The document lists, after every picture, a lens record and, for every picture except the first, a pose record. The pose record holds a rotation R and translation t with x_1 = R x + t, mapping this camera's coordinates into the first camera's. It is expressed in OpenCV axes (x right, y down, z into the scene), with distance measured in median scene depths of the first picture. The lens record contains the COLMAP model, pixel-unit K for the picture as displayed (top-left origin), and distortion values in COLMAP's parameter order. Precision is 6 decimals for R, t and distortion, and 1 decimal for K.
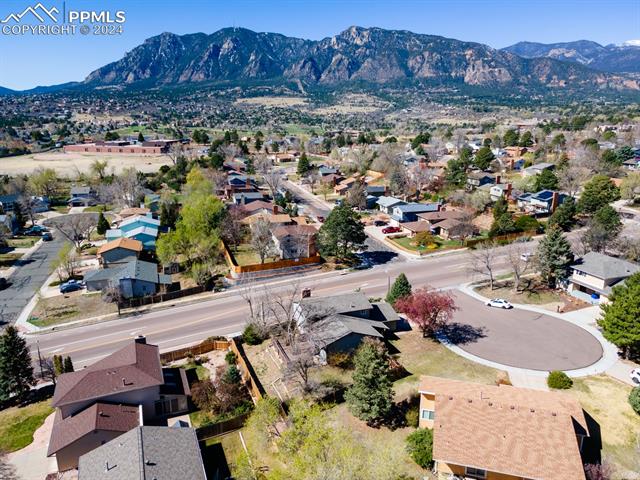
lens RADIAL K [[459.5, 0, 320.8], [0, 459.5, 240.2], [0, 0, 1]] dist [0.052309, -0.001281]
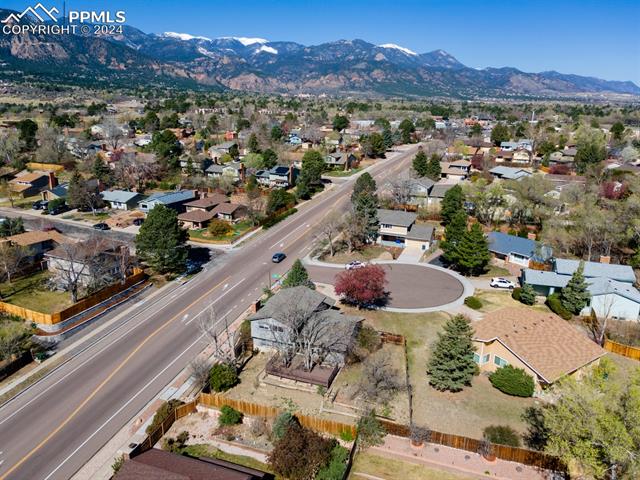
lens RADIAL K [[459.5, 0, 319.9], [0, 459.5, 240.7], [0, 0, 1]] dist [0.052309, -0.001281]
pose [[0.674055, -0.209930, 0.708222, -0.361098], [0.183462, 0.976303, 0.114783, -0.053473], [-0.715536, 0.052562, 0.696596, 0.214401]]
